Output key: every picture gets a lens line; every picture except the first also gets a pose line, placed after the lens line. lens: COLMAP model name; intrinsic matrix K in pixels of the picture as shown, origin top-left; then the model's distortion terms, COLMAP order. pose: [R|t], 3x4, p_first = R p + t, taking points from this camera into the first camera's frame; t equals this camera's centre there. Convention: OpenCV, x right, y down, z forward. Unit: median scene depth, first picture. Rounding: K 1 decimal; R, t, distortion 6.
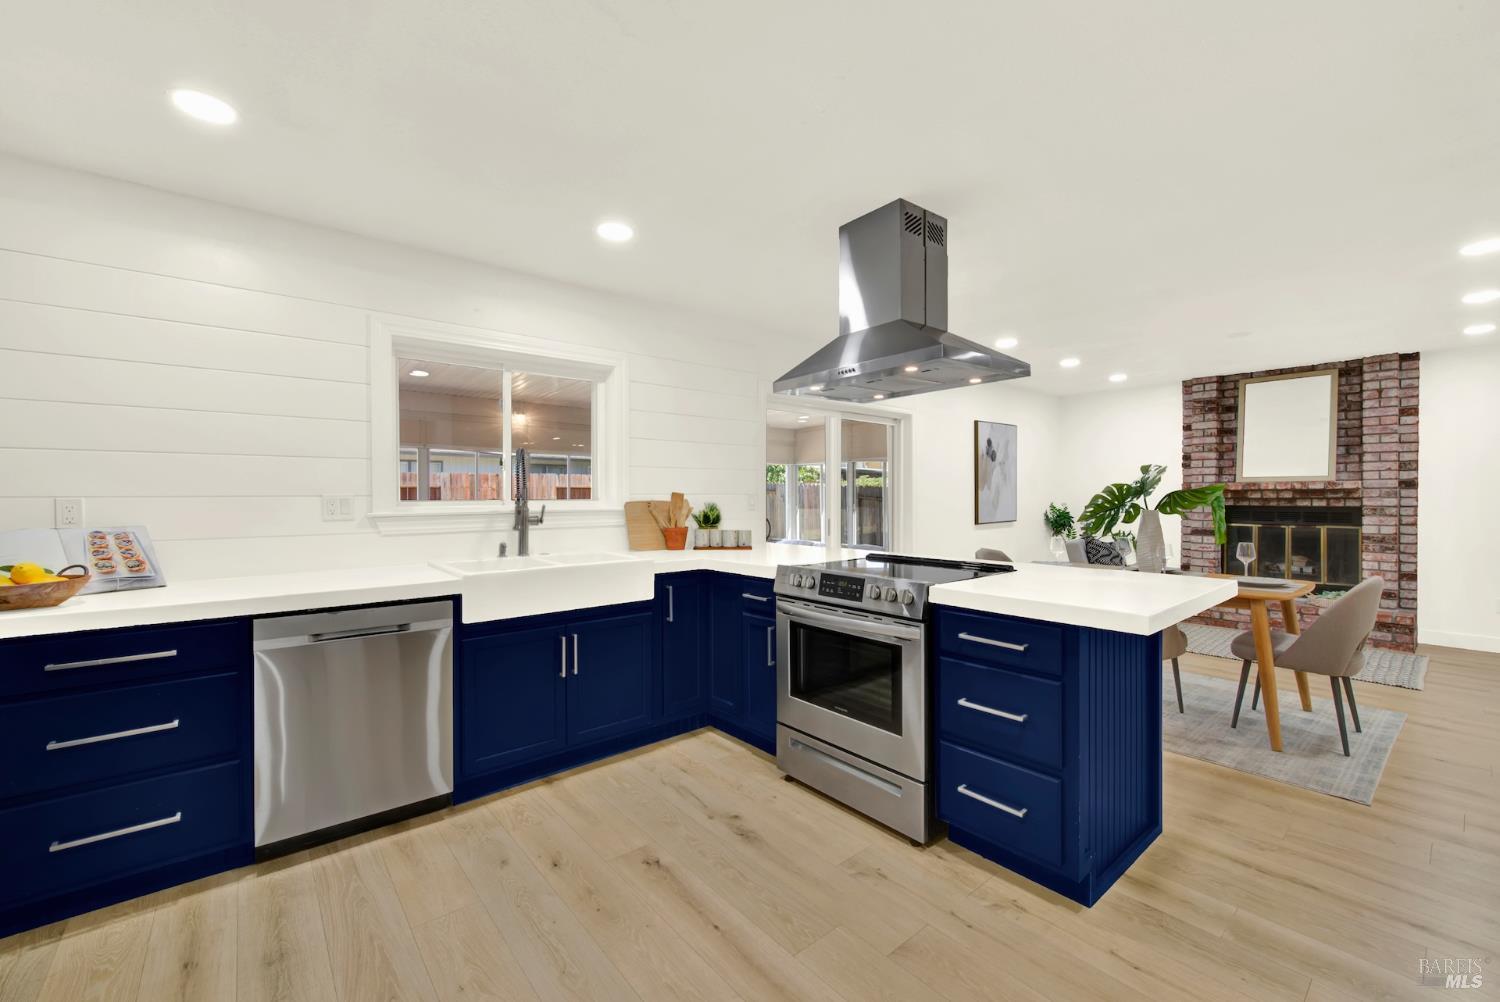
lens RADIAL K [[609.9, 0, 750.0], [0, 609.9, 501.0], [0, 0, 1]] dist [-0.001632, -0.000147]
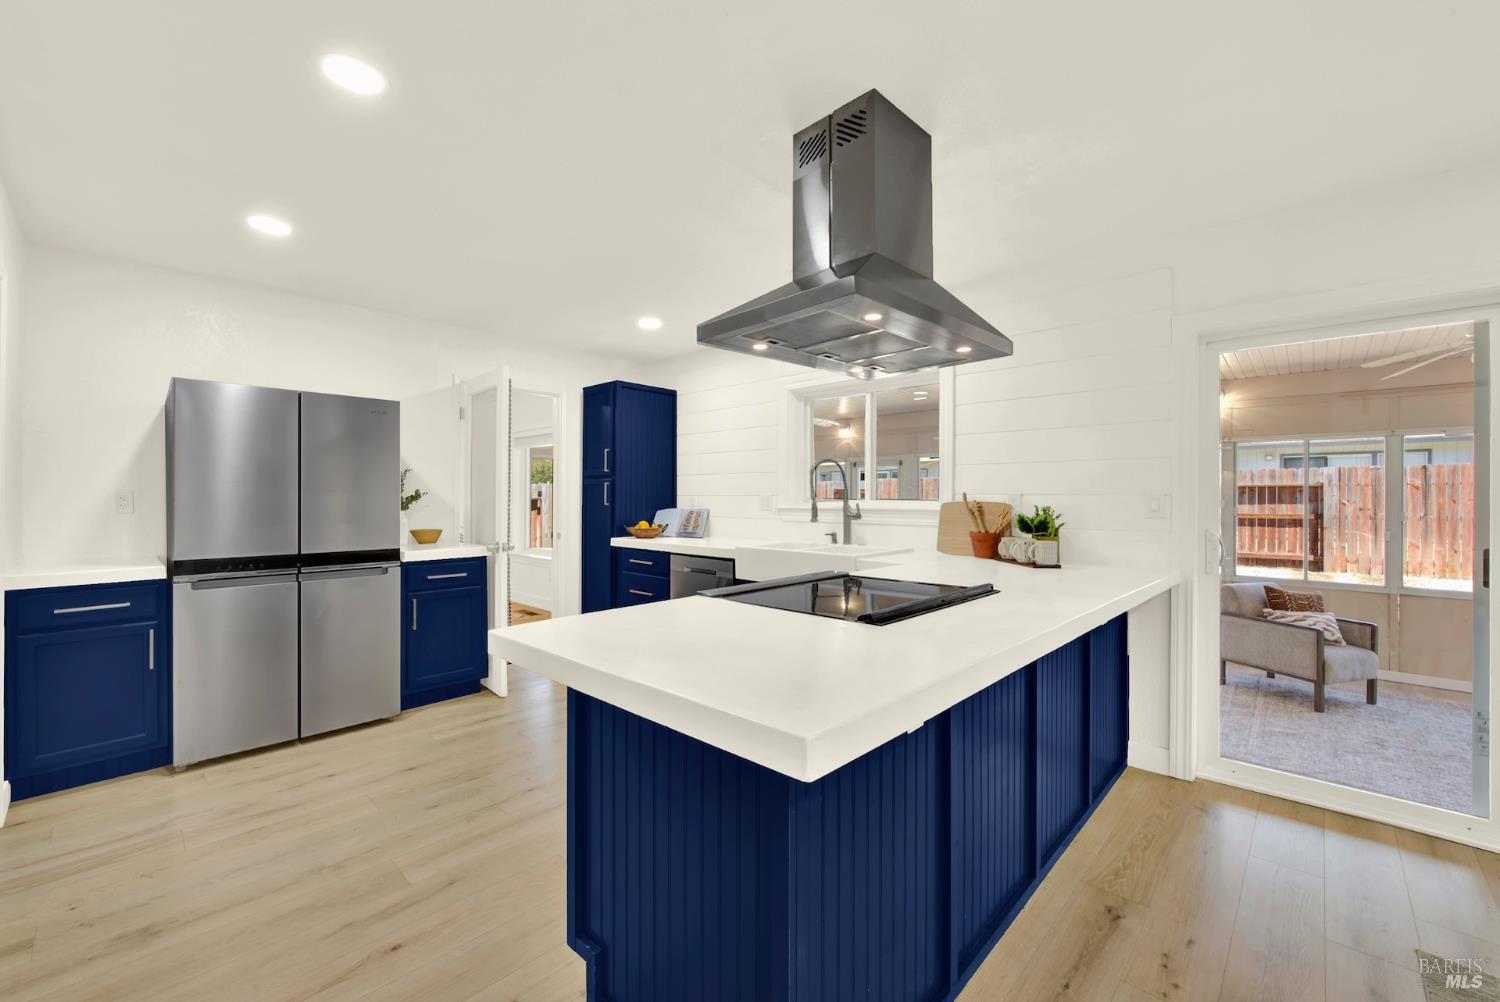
lens RADIAL K [[612.6, 0, 758.9], [0, 612.6, 494.9], [0, 0, 1]] dist [-0.001317, -0.000131]
pose [[0.113058, 0.001702, -0.993587, 0.847351], [-0.011511, 0.999934, 0.000403, -0.008737], [0.993522, 0.011391, 0.113070, 0.691459]]
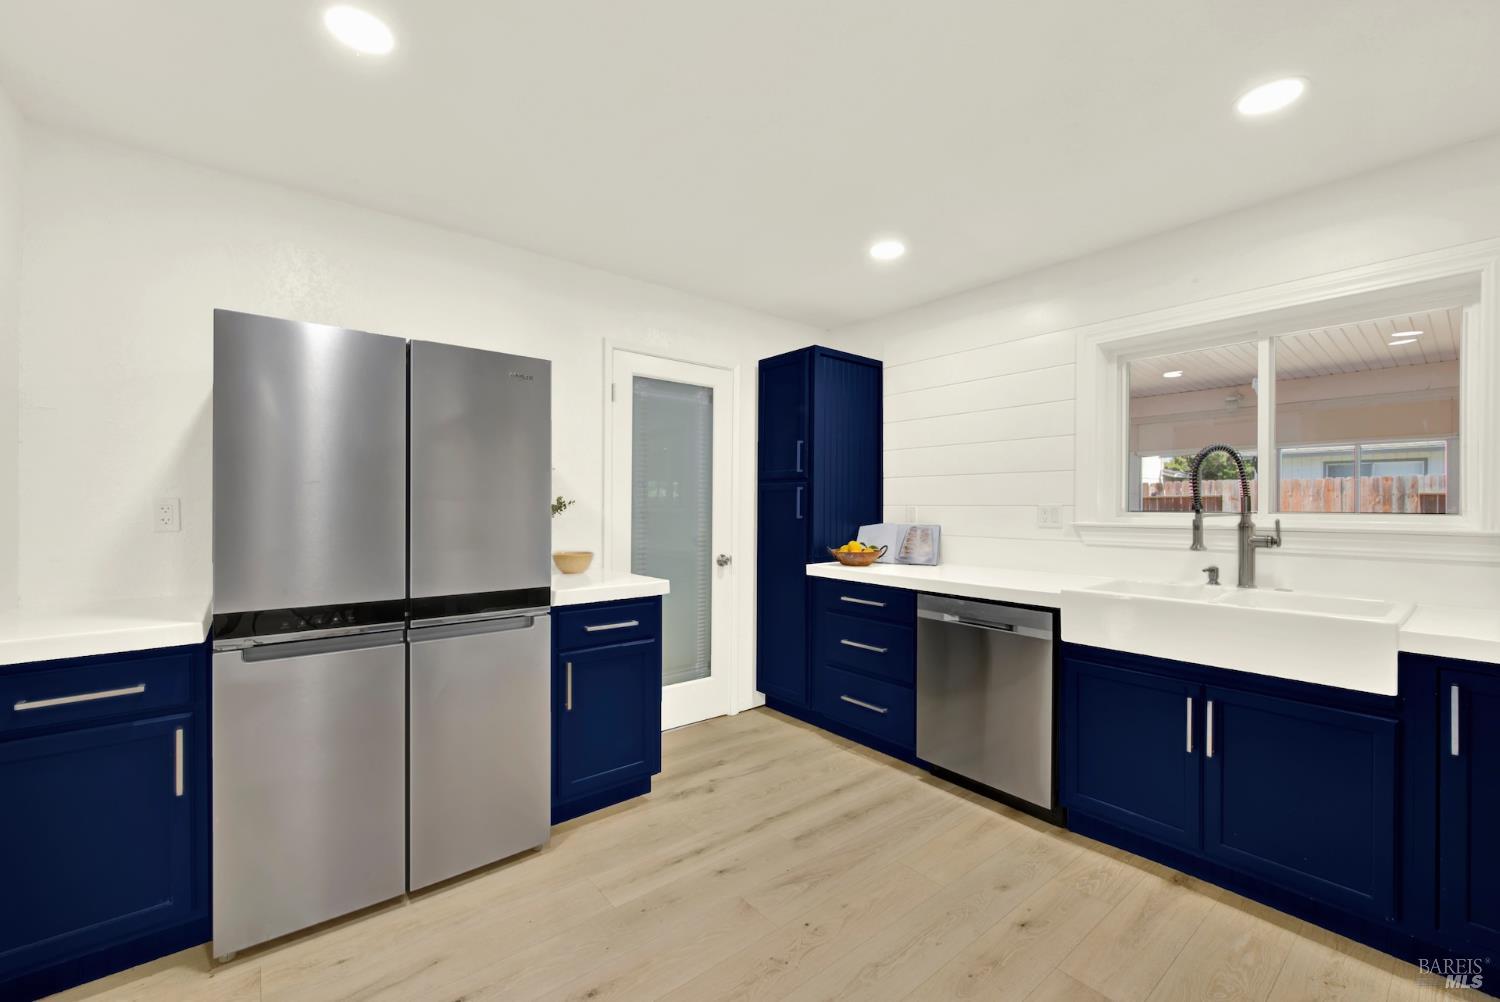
lens RADIAL K [[606.6, 0, 754.9], [0, 606.6, 504.4], [0, 0, 1]] dist [-0.000821, -0.000328]
pose [[-0.009202, 0.003023, -0.999953, 0.376237], [-0.012628, 0.999915, 0.003139, -0.006066], [0.999878, 0.012657, -0.009163, 0.413519]]
